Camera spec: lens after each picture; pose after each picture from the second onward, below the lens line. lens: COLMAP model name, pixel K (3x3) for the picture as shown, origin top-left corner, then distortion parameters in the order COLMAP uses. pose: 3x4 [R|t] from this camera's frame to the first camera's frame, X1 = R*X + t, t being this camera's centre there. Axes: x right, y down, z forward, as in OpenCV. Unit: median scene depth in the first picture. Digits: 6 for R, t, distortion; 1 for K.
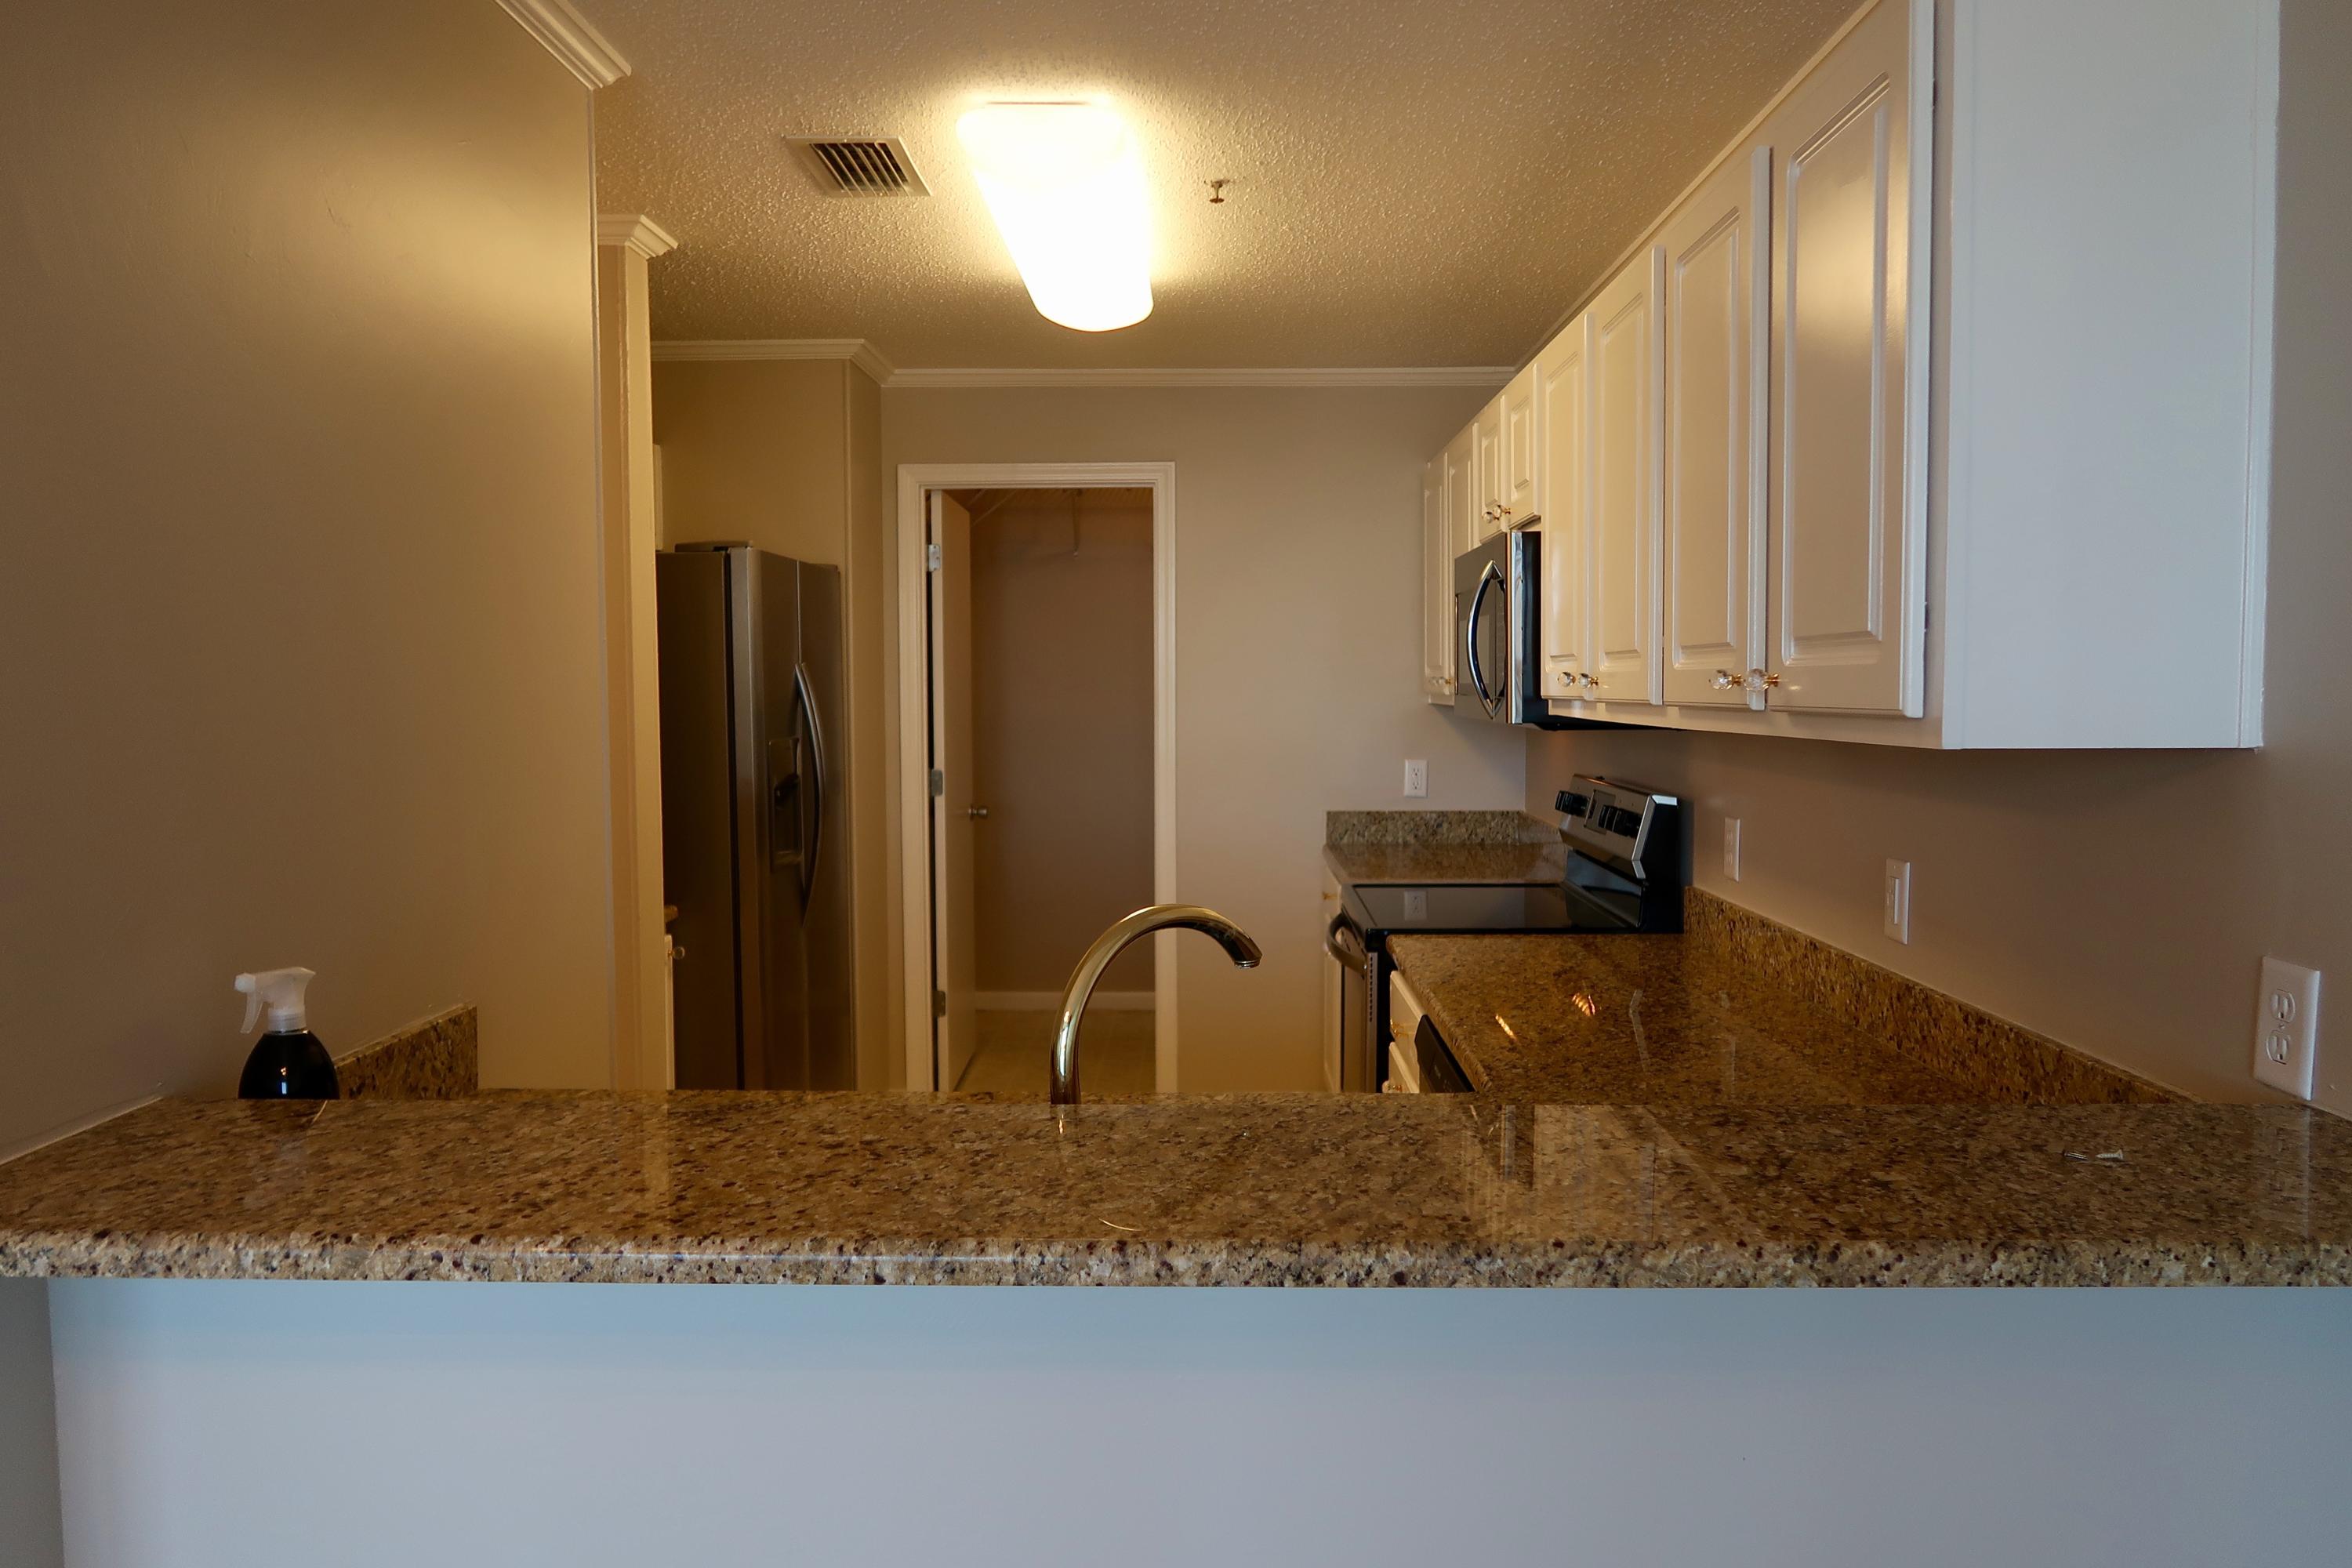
lens RADIAL K [[1633.5, 0, 1176.0], [0, 1633.5, 784.0], [0, 0, 1]] dist [-0.020020, 0.007316]
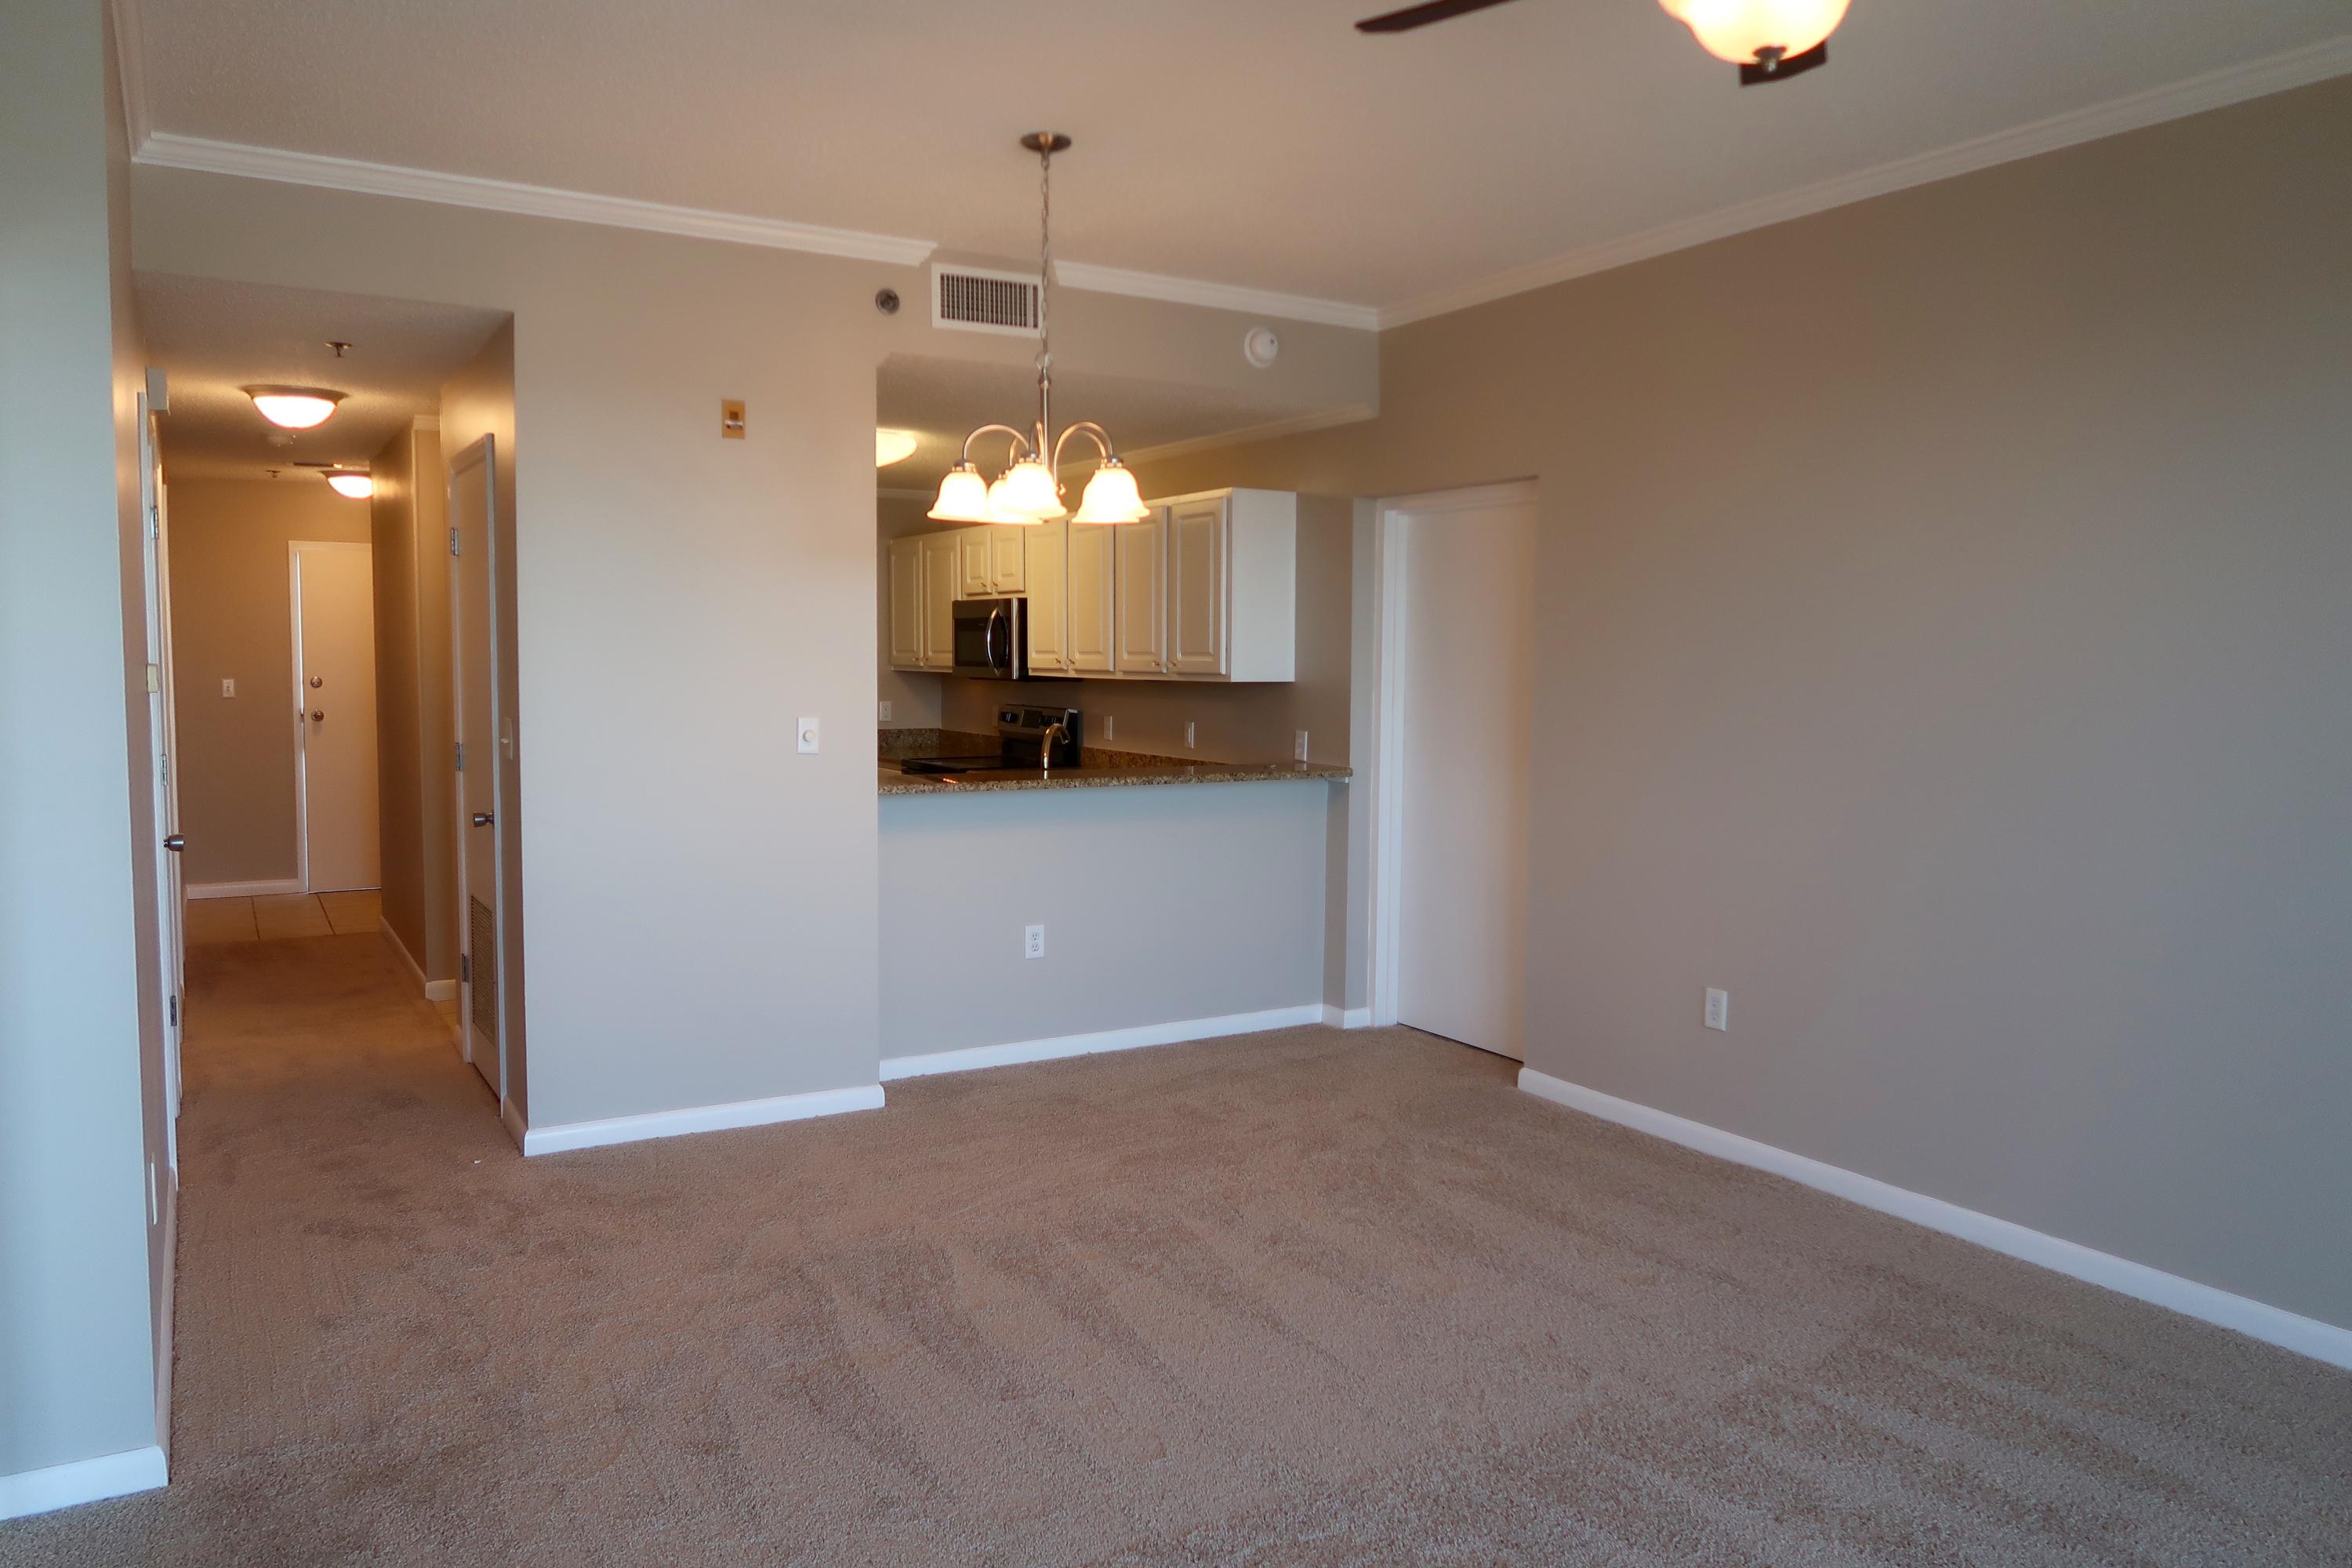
lens RADIAL K [[1633.5, 0, 1176.0], [0, 1633.5, 784.0], [0, 0, 1]] dist [-0.020020, 0.007316]
pose [[0.846936, -0.032804, 0.530683, -1.474617], [0.022155, 0.999405, 0.026419, 0.099084], [-0.531234, -0.010617, 0.847159, -1.939063]]
